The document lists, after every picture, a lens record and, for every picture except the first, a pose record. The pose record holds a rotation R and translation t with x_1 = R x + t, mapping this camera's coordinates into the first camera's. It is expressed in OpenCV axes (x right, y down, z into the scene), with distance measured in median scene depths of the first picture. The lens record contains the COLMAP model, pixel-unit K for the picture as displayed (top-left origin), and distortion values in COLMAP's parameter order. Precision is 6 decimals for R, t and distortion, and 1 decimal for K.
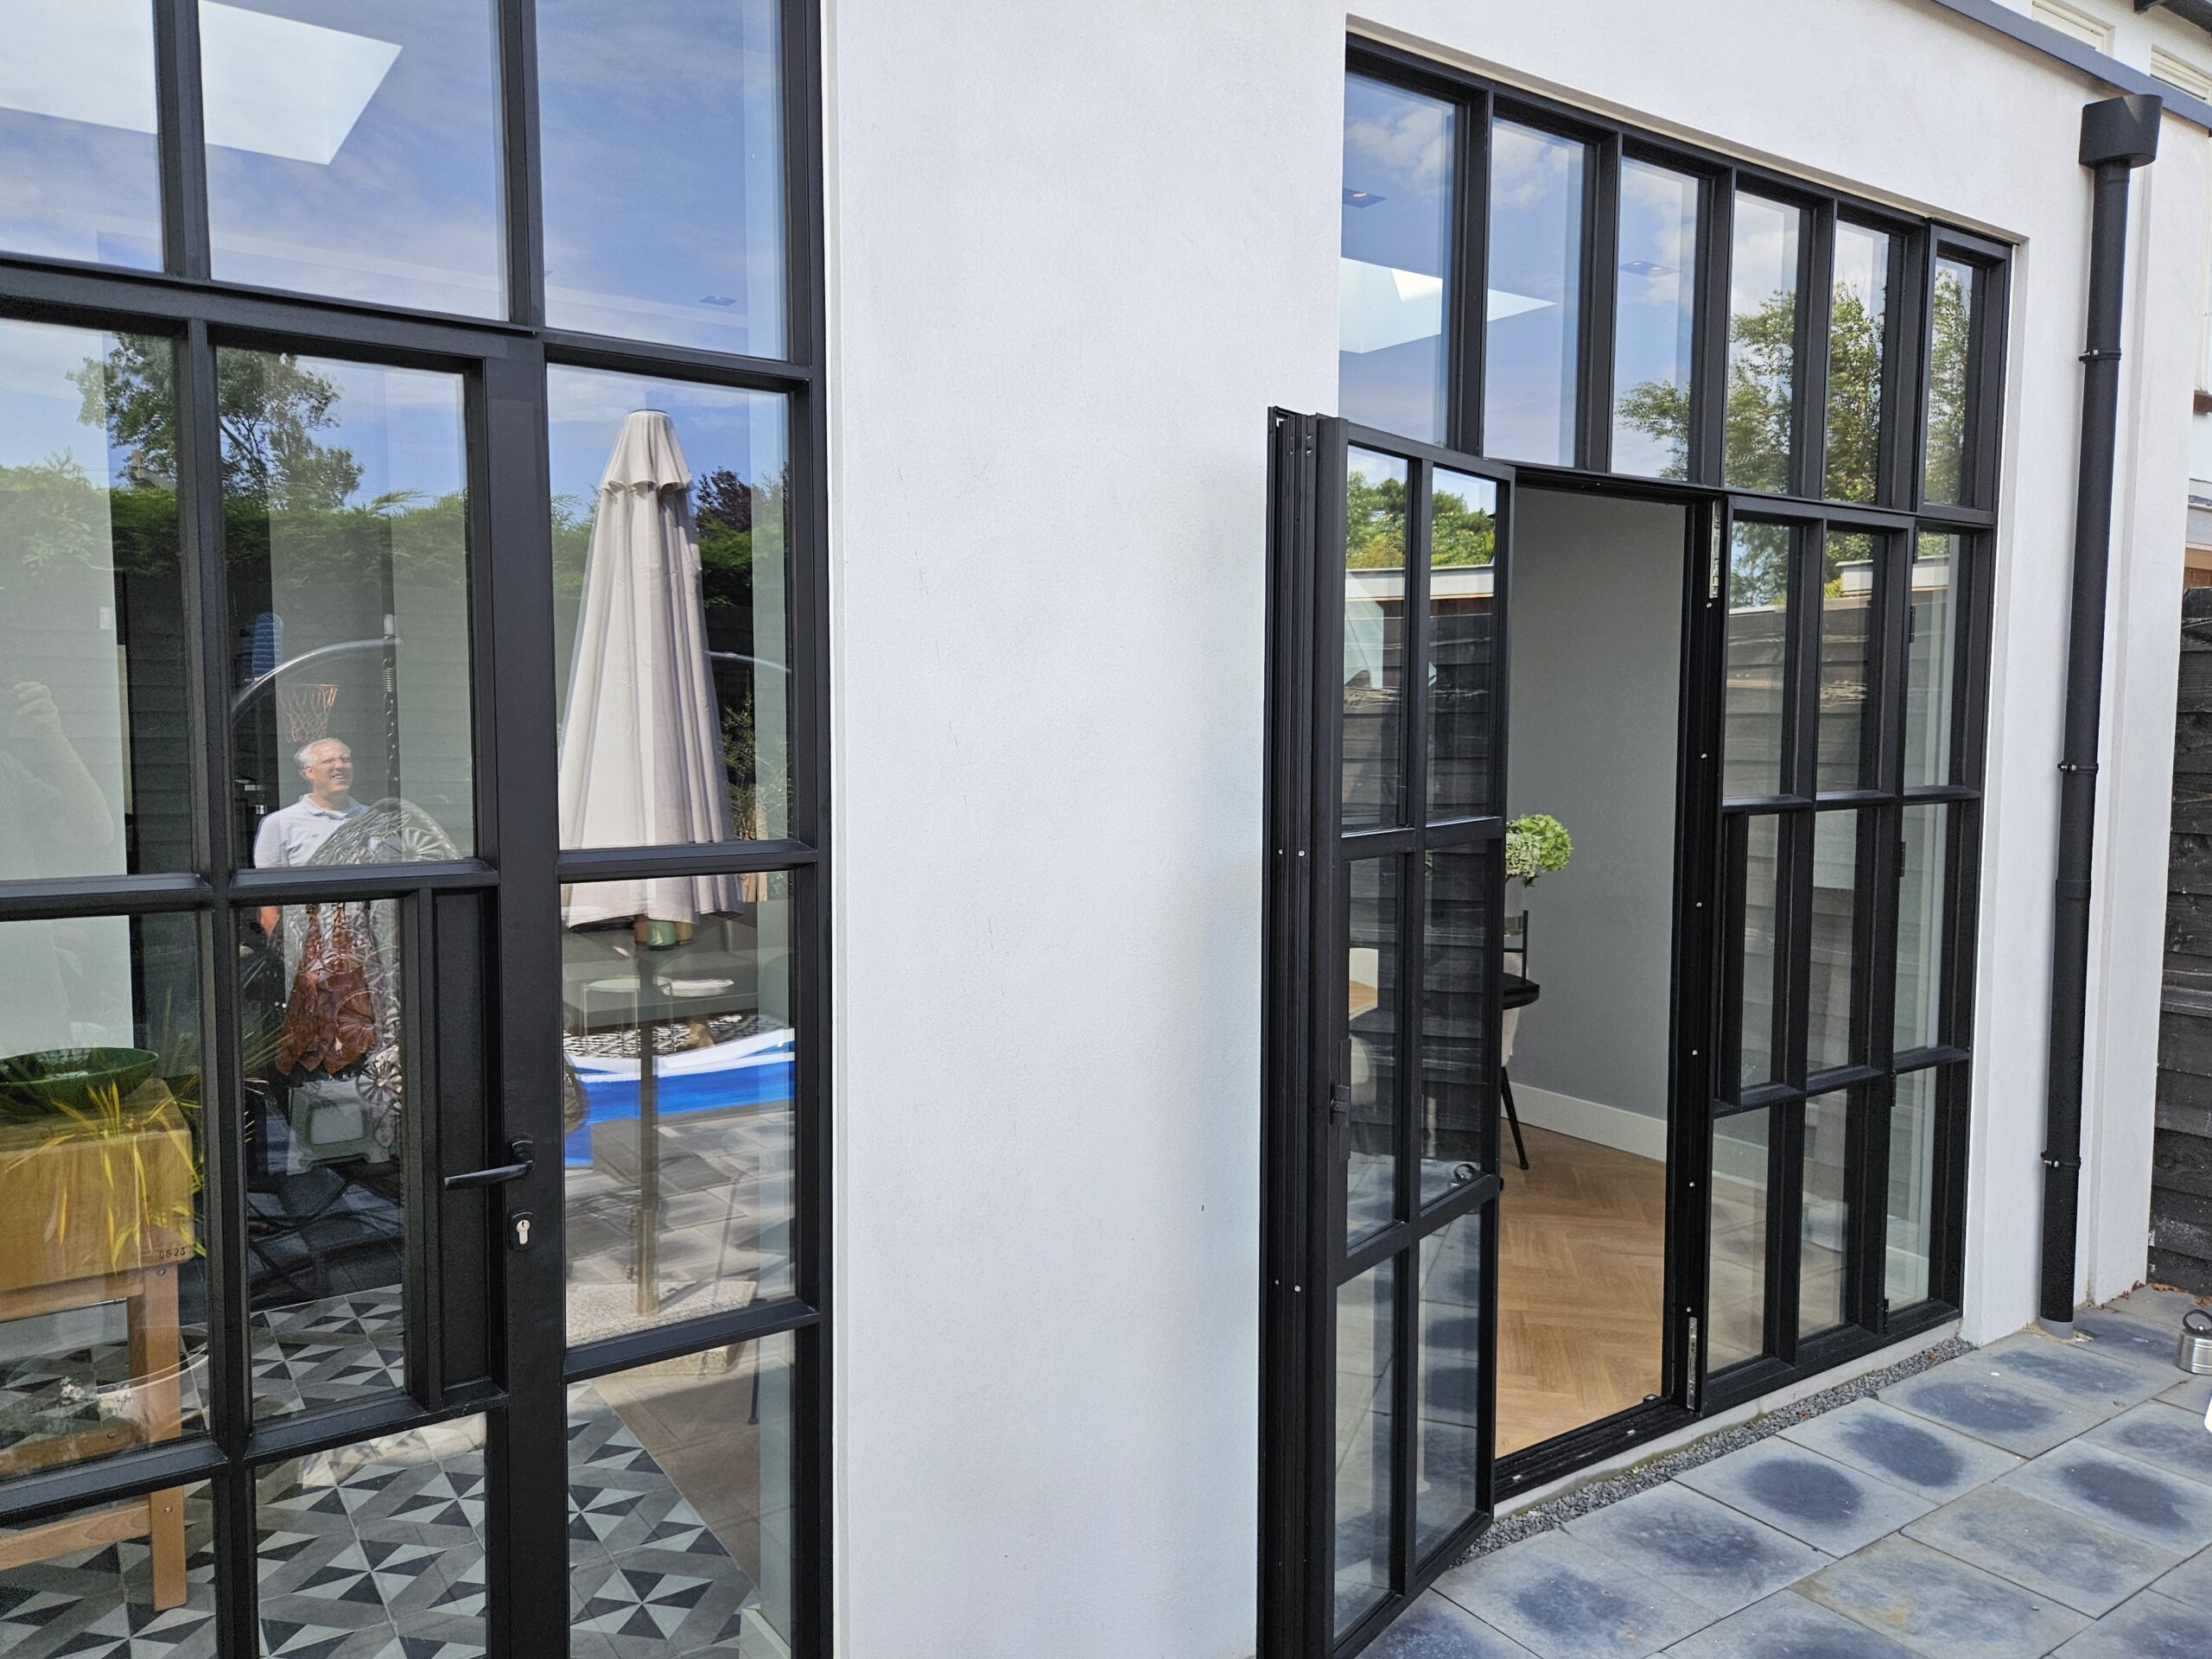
lens RADIAL K [[1616.9, 0, 1113.3], [0, 1616.9, 814.2], [0, 0, 1]] dist [0.005585, 0.003165]
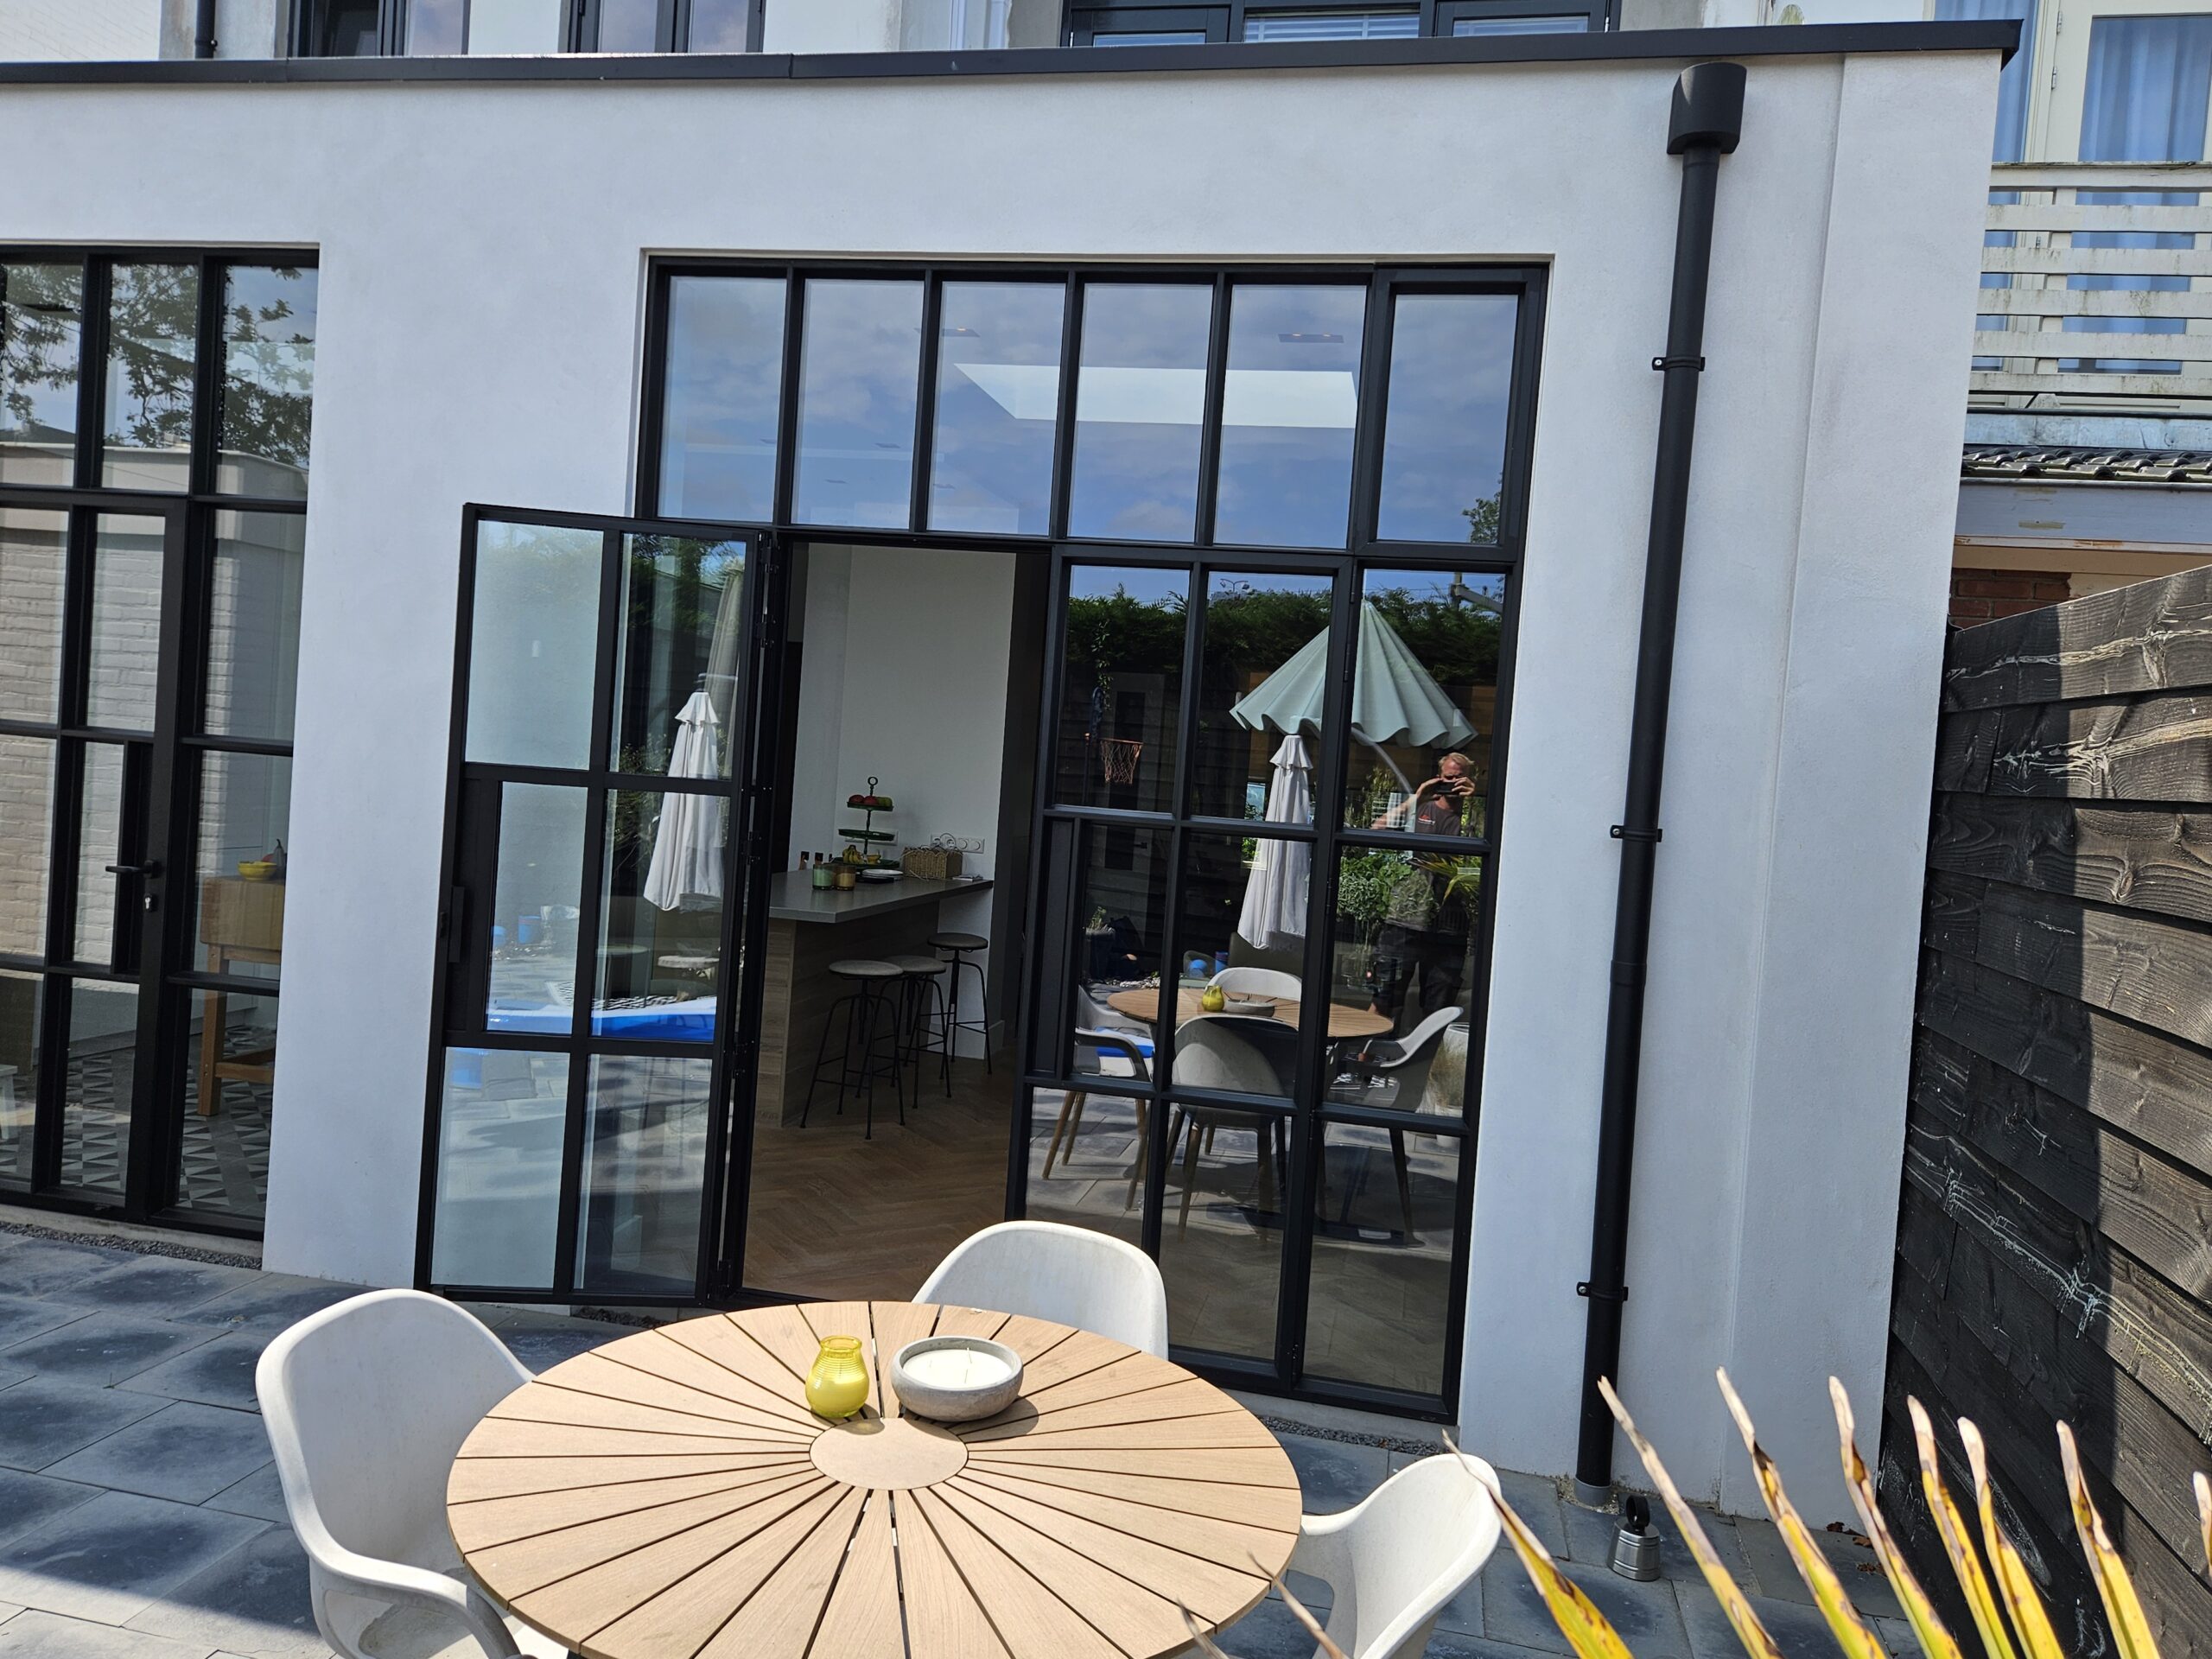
lens RADIAL K [[1588.7, 0, 1098.2], [0, 1588.7, 807.7], [0, 0, 1]] dist [0.069833, -0.055831]
pose [[0.679186, 0.053242, -0.732033, 1.129626], [-0.122628, 0.991578, -0.041656, 0.034183], [0.723650, 0.118060, 0.679995, 0.240310]]
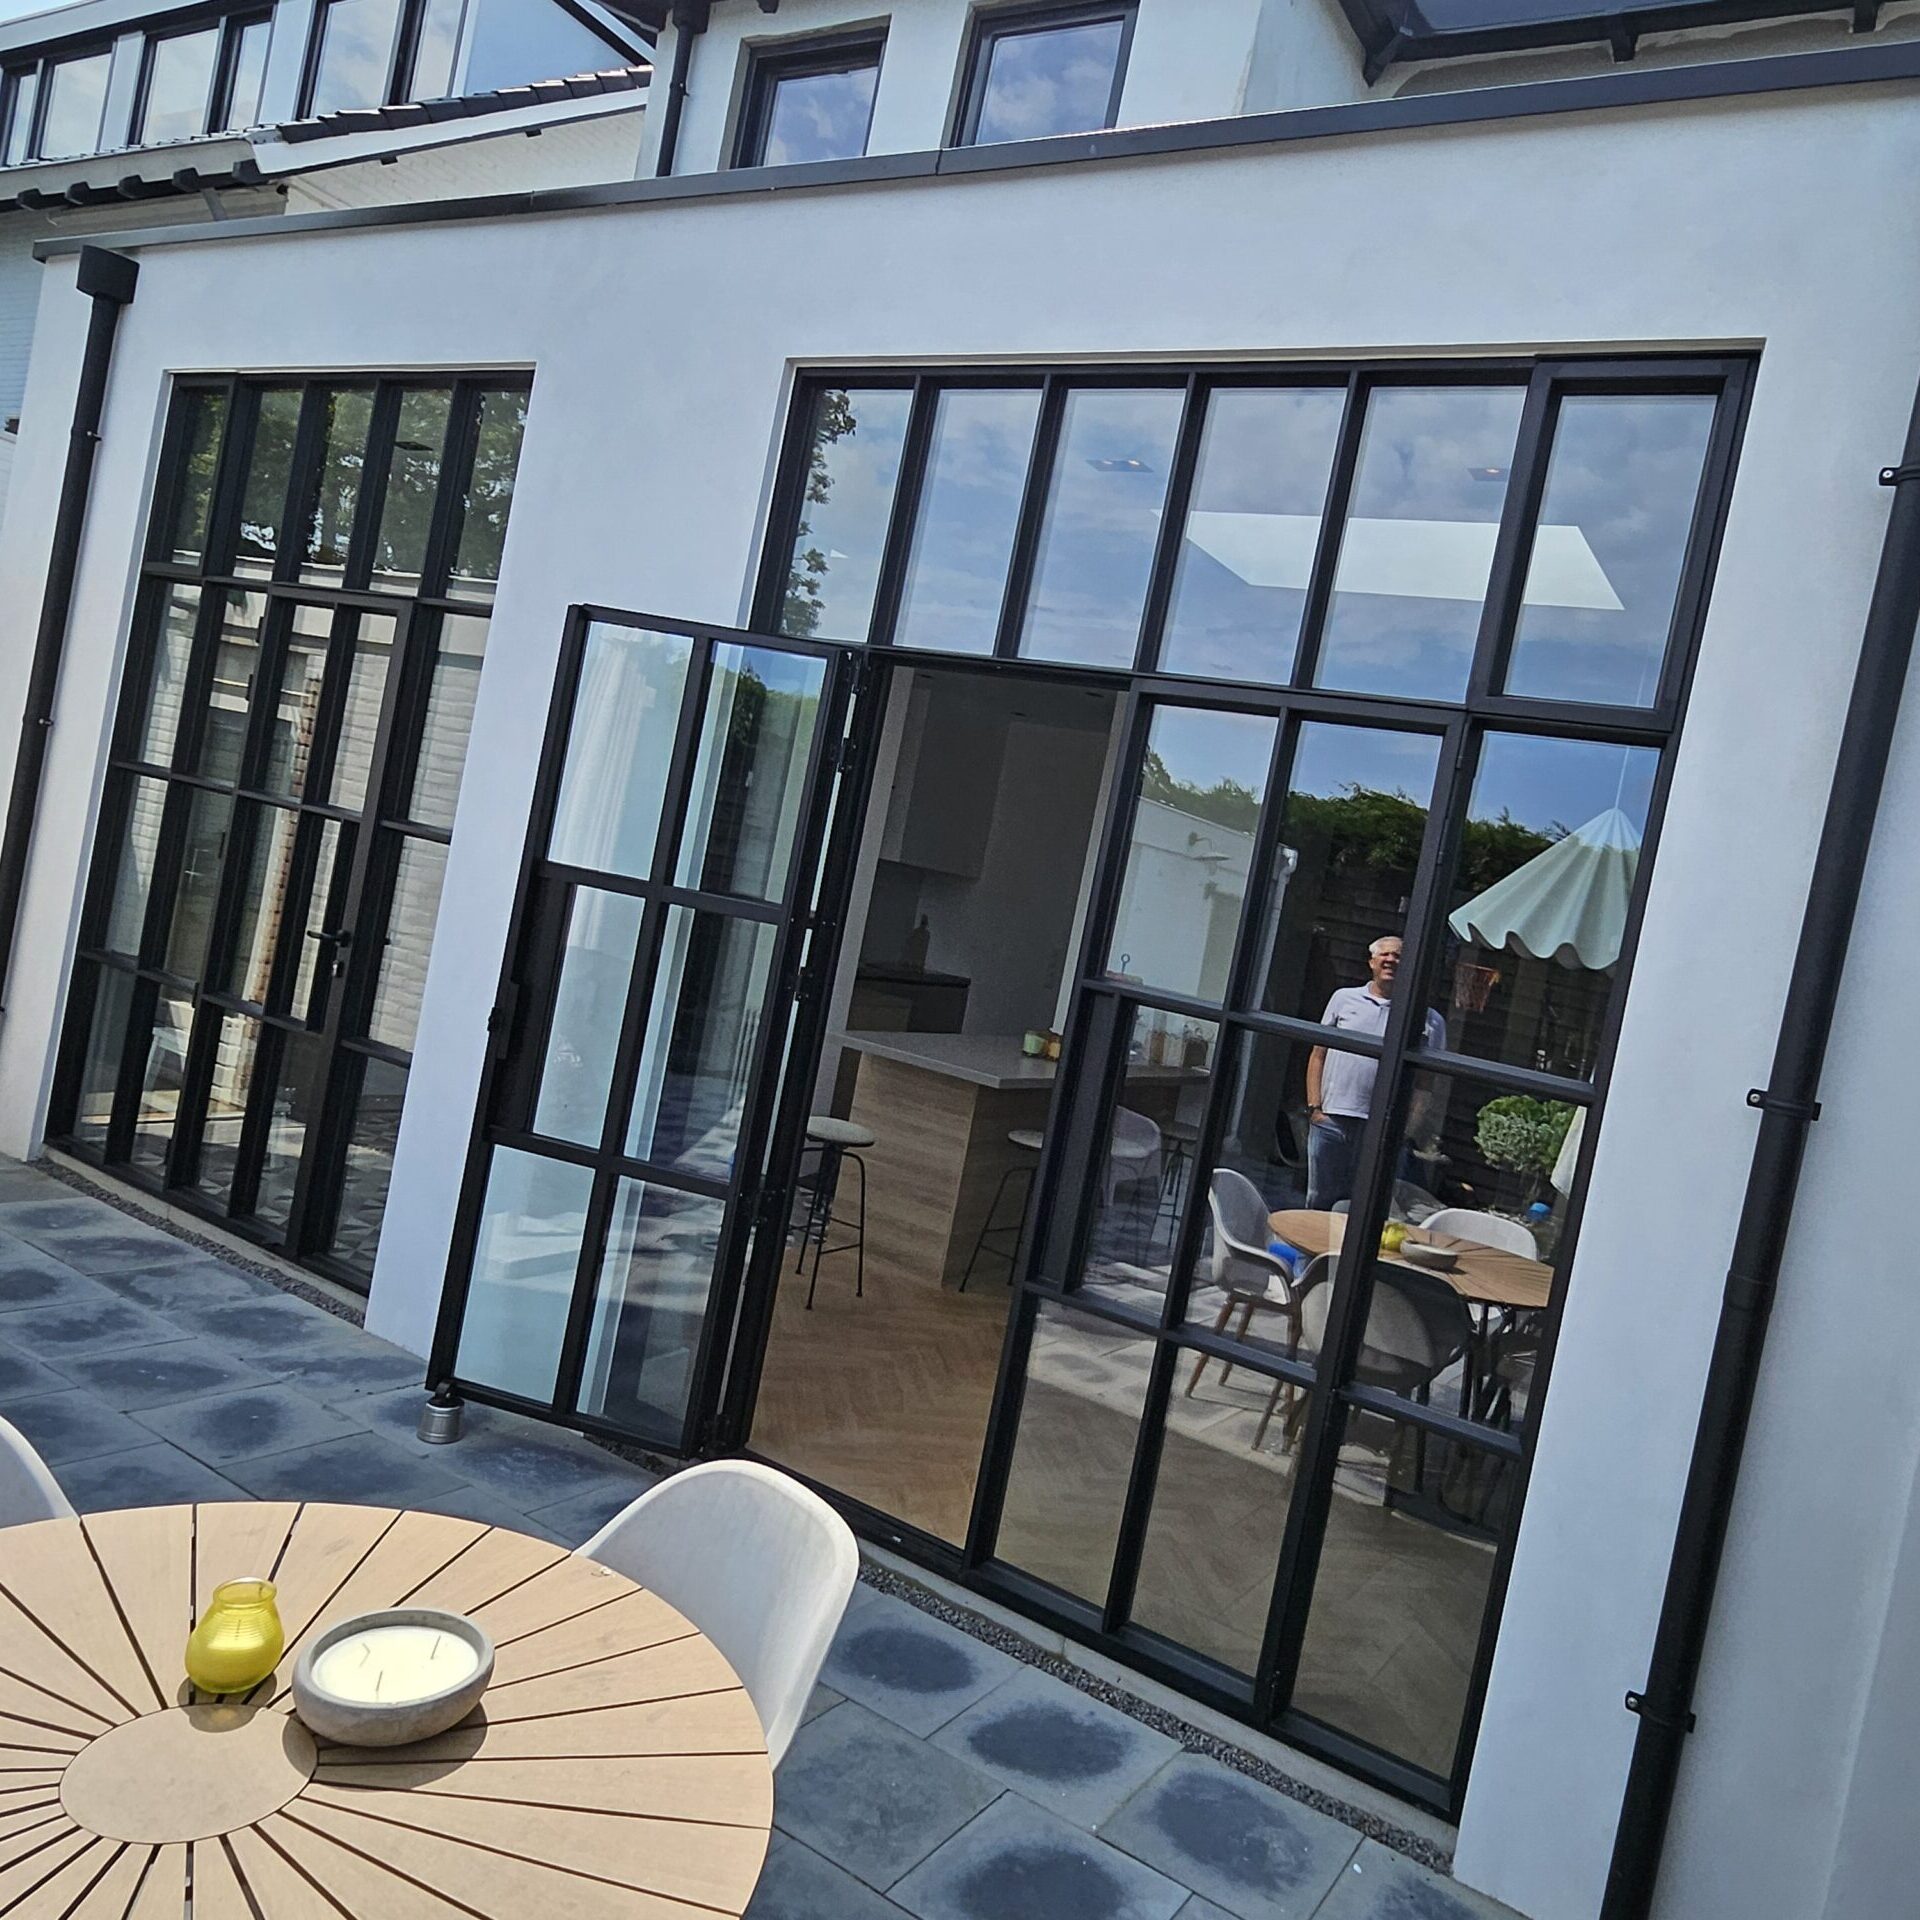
lens RADIAL K [[1448.2, 0, 1109.4], [0, 1448.2, 958.0], [0, 0, 1]] dist [0.009540, -0.008271]
pose [[0.433615, 0.094041, -0.896177, 1.087805], [-0.258668, 0.965672, -0.023824, 0.001597], [0.863173, 0.242143, 0.443056, 0.554101]]
